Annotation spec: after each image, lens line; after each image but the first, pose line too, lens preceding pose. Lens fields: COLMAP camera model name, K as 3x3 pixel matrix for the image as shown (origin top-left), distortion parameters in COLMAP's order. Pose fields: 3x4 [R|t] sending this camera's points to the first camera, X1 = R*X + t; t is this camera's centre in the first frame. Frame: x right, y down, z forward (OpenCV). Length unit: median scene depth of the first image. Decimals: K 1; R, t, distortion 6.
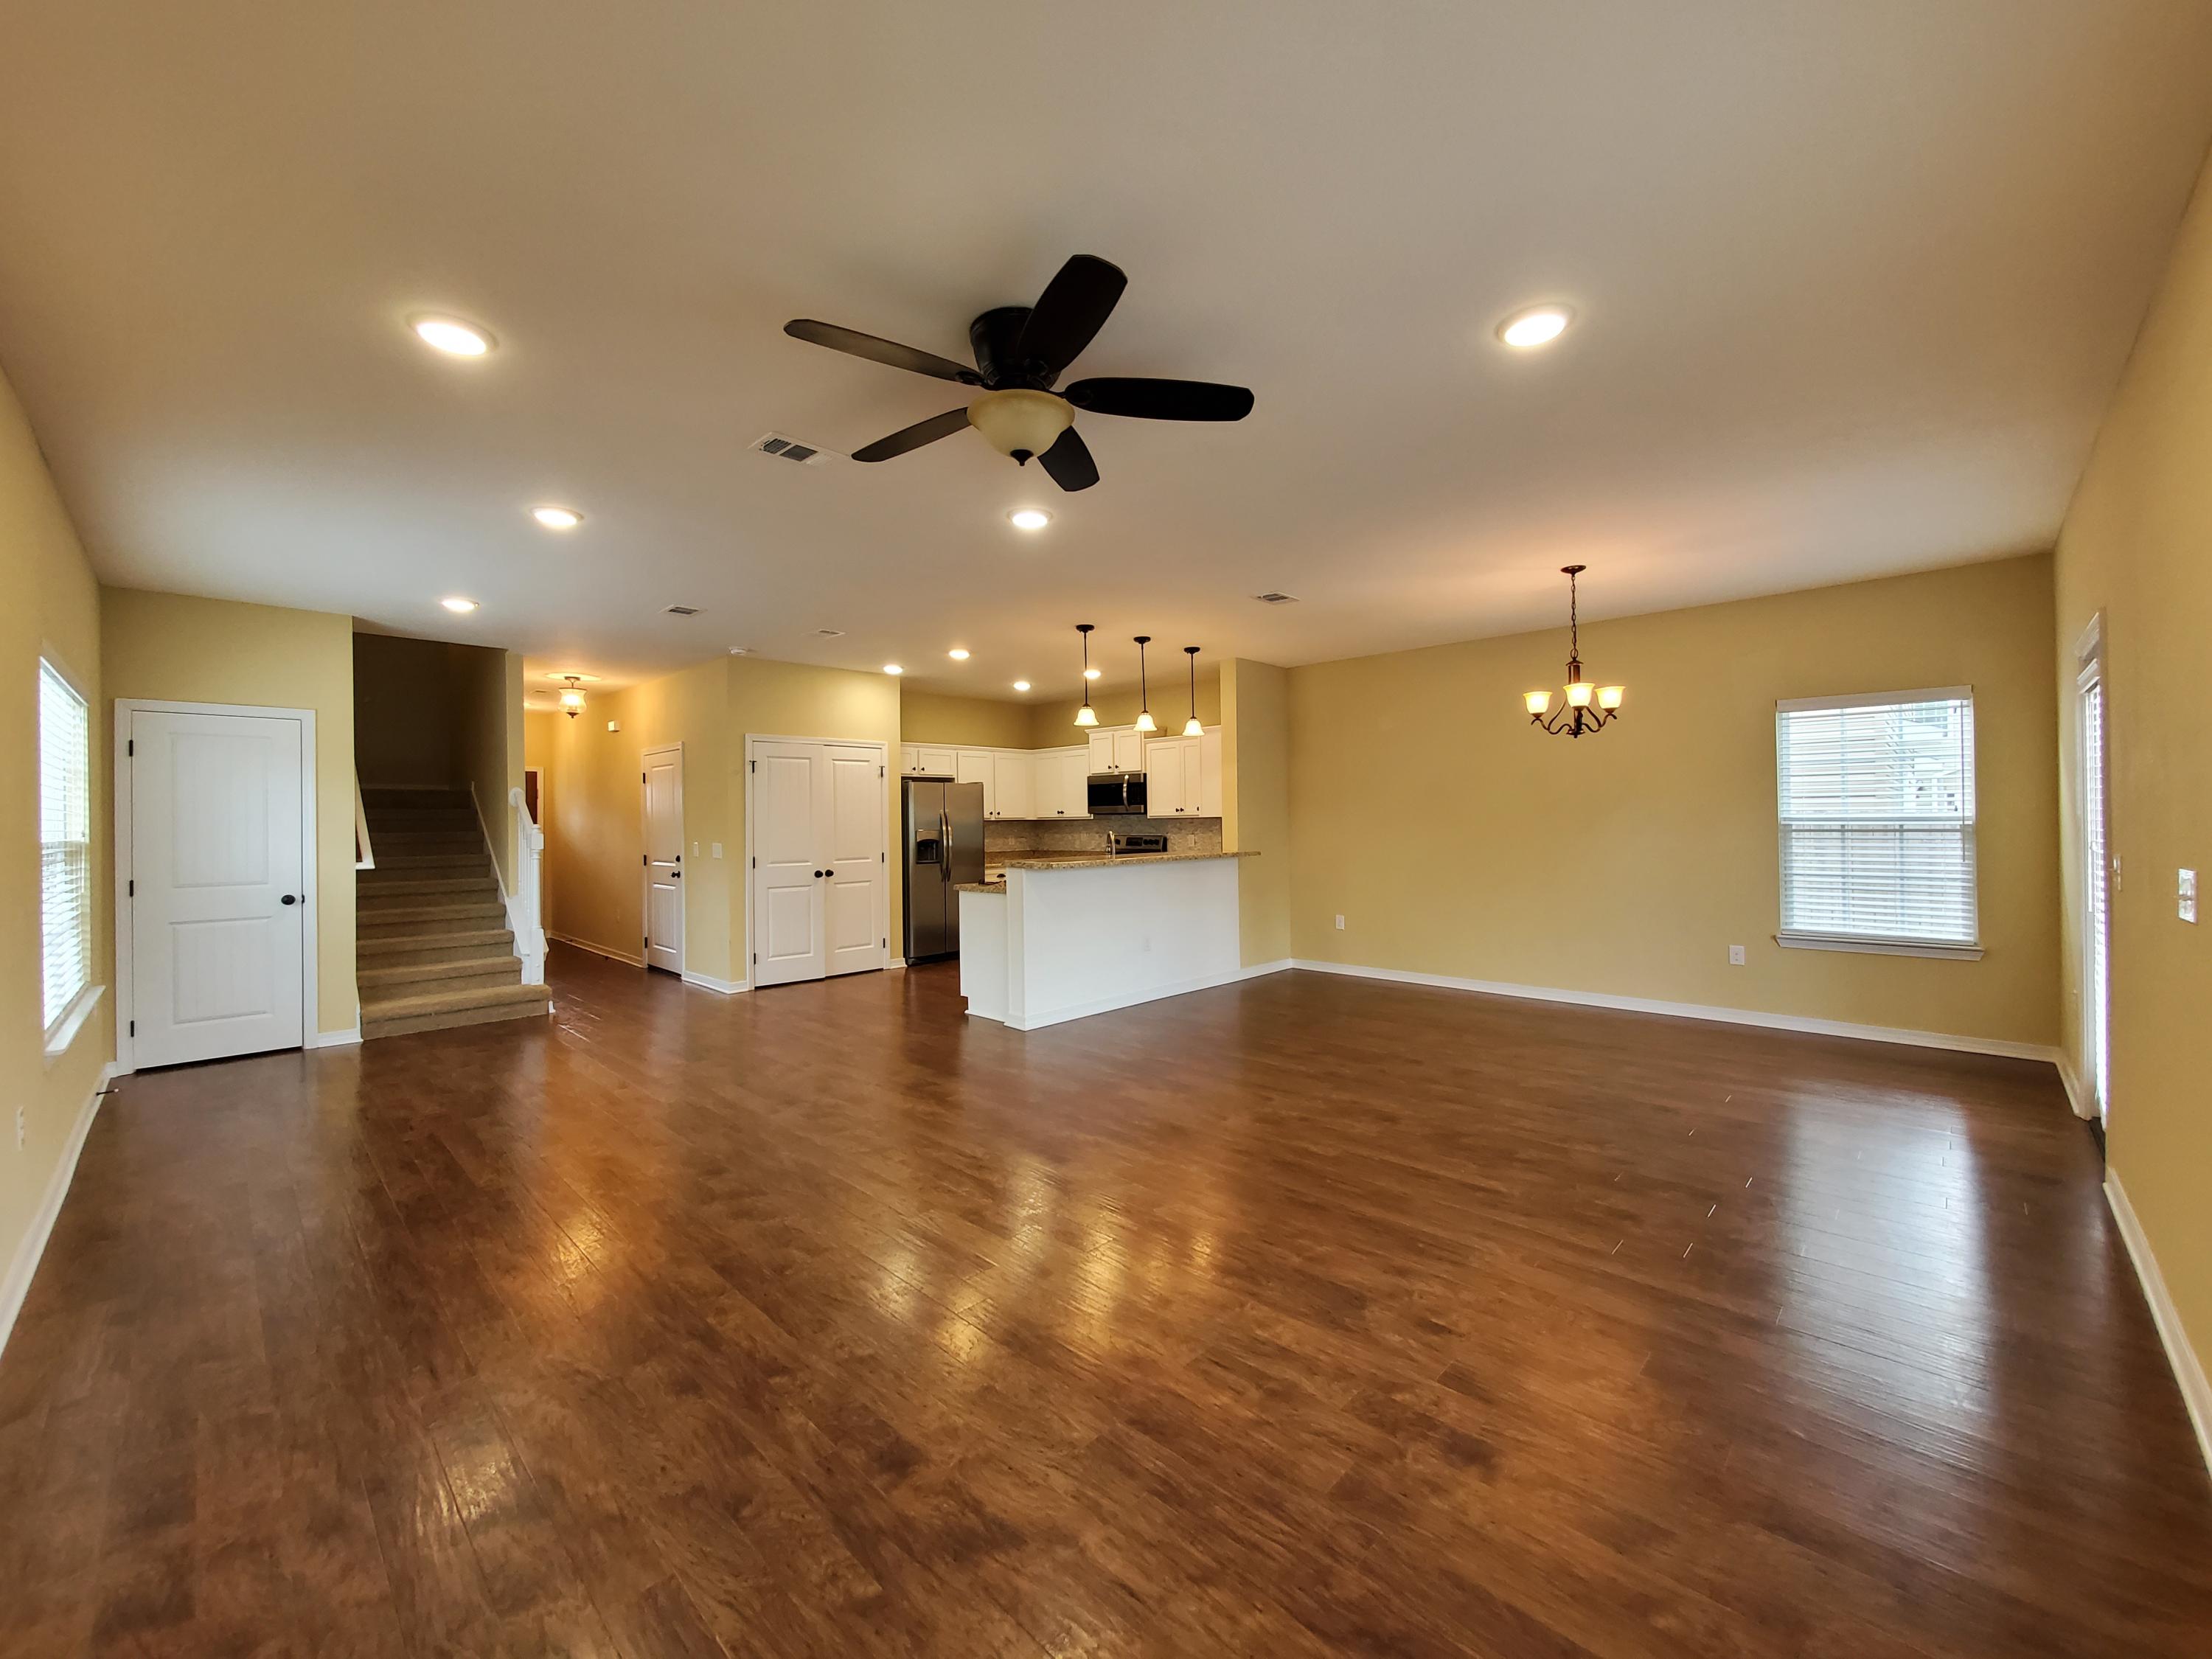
lens RADIAL K [[875.0, 0, 1106.0], [0, 875.0, 829.5], [0, 0, 1]] dist [-0.002011, 0.000009]
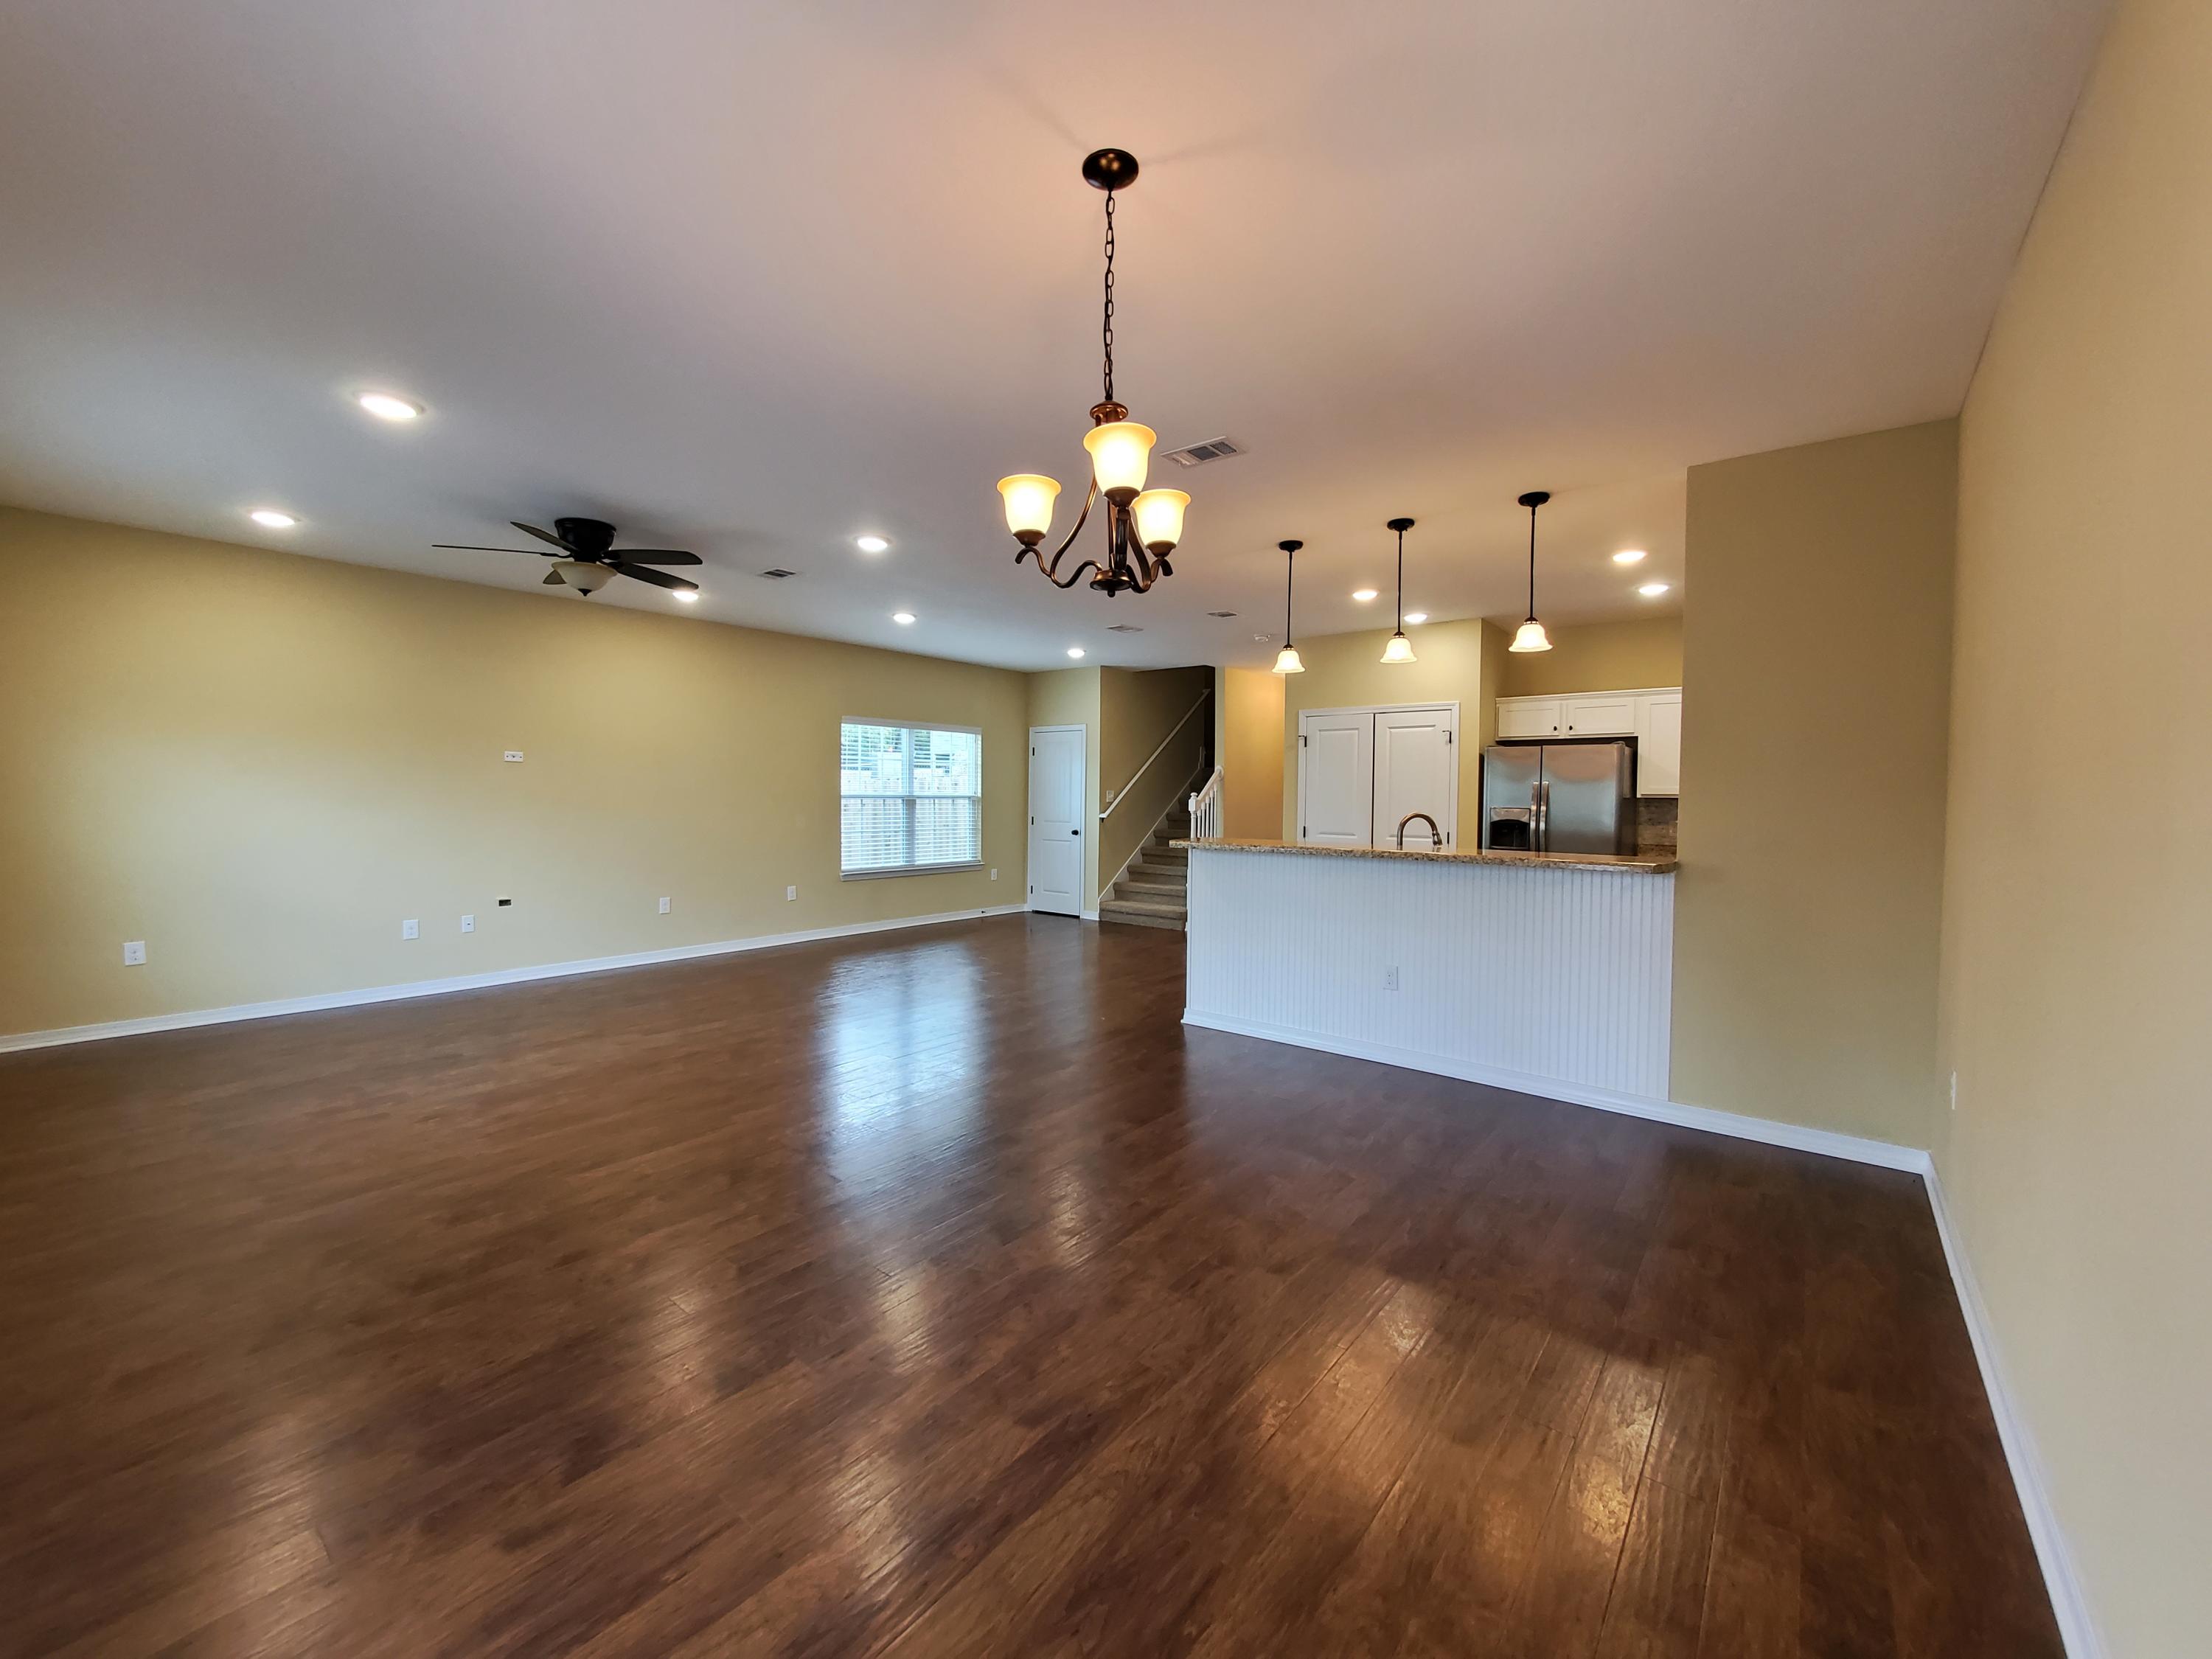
lens RADIAL K [[875.0, 0, 1106.0], [0, 875.0, 829.5], [0, 0, 1]] dist [-0.002011, 0.000009]
pose [[0.086677, 0.050638, -0.994949, 0.829449], [-0.020680, 0.998584, 0.049021, -0.015129], [0.996022, 0.016327, 0.087602, 0.854047]]
